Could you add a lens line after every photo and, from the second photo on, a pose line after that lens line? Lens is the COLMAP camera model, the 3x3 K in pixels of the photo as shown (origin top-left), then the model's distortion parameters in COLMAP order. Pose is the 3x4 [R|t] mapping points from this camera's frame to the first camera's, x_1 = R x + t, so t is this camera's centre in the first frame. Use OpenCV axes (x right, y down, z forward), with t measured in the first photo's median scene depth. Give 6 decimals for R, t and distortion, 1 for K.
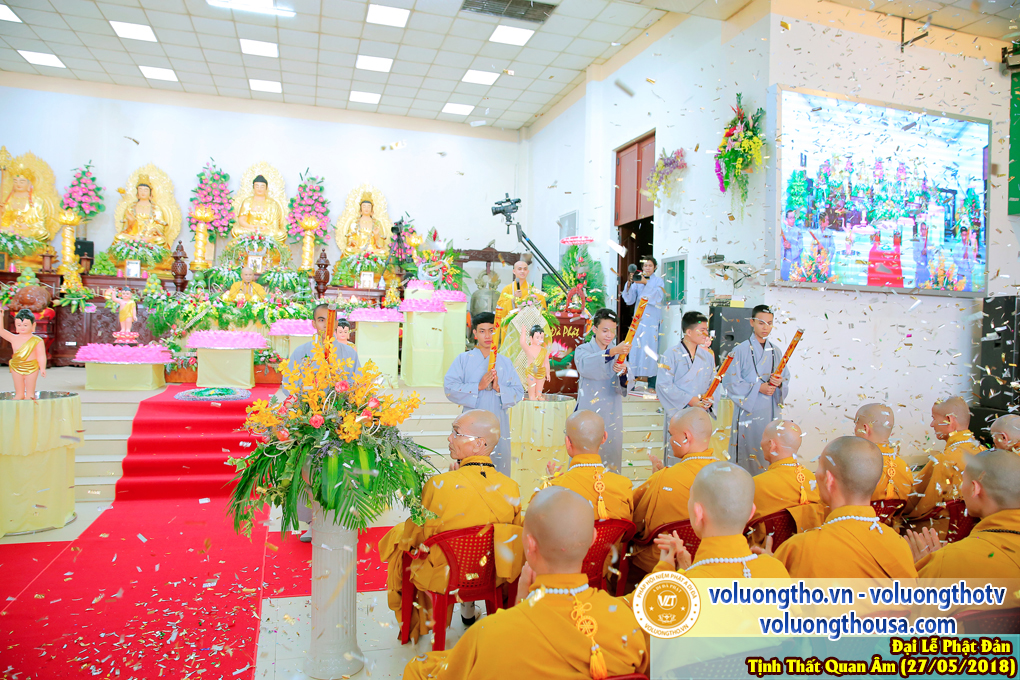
lens RADIAL K [[688.0, 0, 510.0], [0, 688.0, 340.0], [0, 0, 1]] dist [-0.114173, 0.085239]
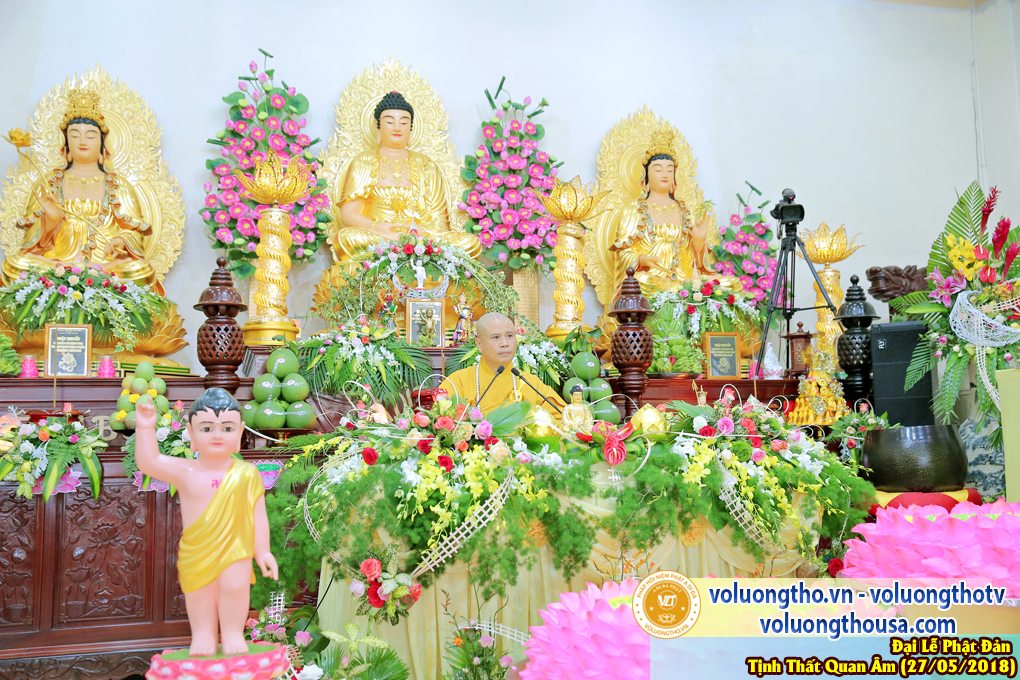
lens RADIAL K [[1054.5, 0, 510.0], [0, 1054.5, 340.0], [0, 0, 1]] dist [-0.002141, 0.109908]
pose [[0.997981, -0.056505, -0.028987, -0.341316], [0.052476, 0.990803, -0.124721, -0.037343], [0.035768, 0.122948, 0.991768, 0.505643]]
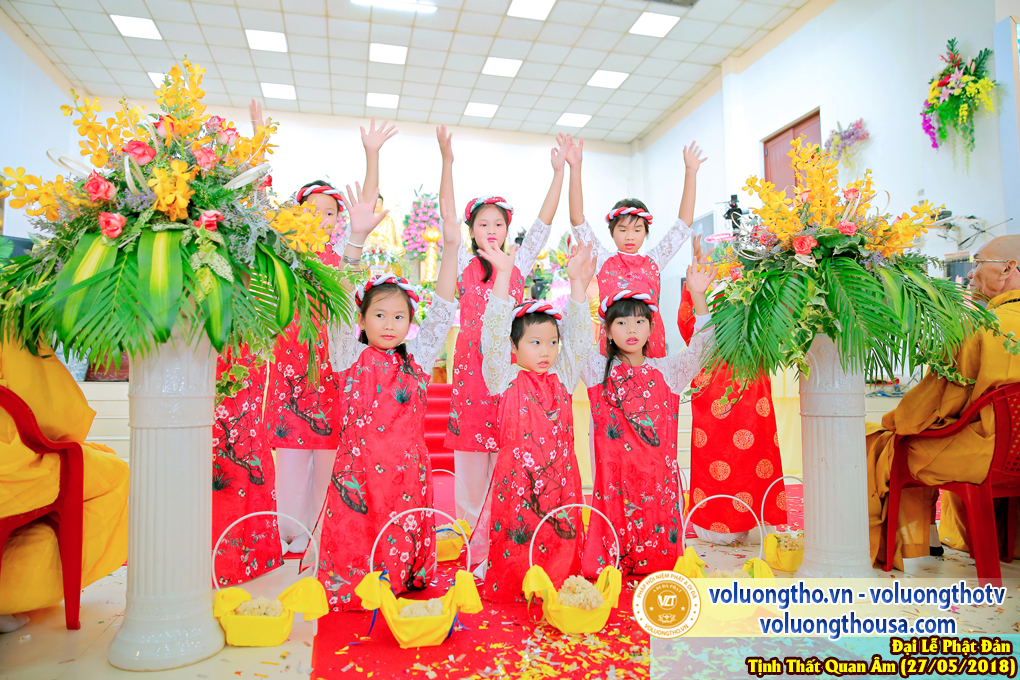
lens RADIAL K [[688.0, 0, 510.0], [0, 688.0, 340.0], [0, 0, 1]] dist [-0.114173, 0.085239]
pose [[0.997595, -0.030805, -0.062095, -0.141078], [0.025379, 0.995941, -0.086355, 0.068125], [0.064504, 0.084572, 0.994327, 0.060951]]
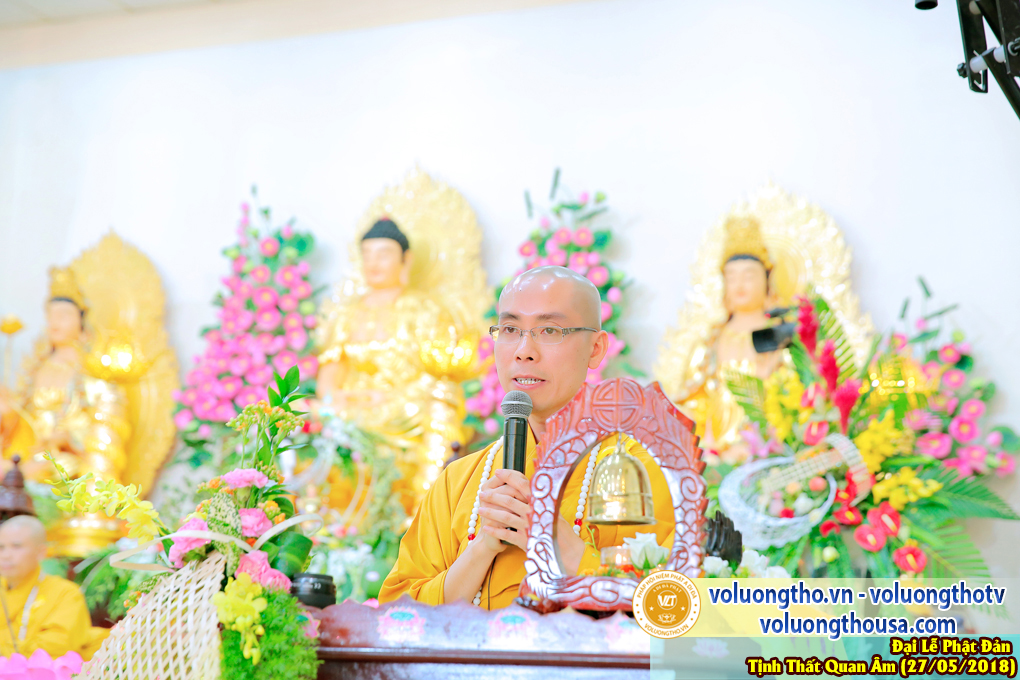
lens RADIAL K [[1891.0, 0, 510.0], [0, 1891.0, 340.0], [0, 0, 1]] dist [0.212401, 0.055547]
pose [[0.752590, -0.137120, -0.644055, 0.200838], [-0.028119, 0.970495, -0.239476, -0.006284], [0.657889, 0.198337, 0.726529, 0.537112]]
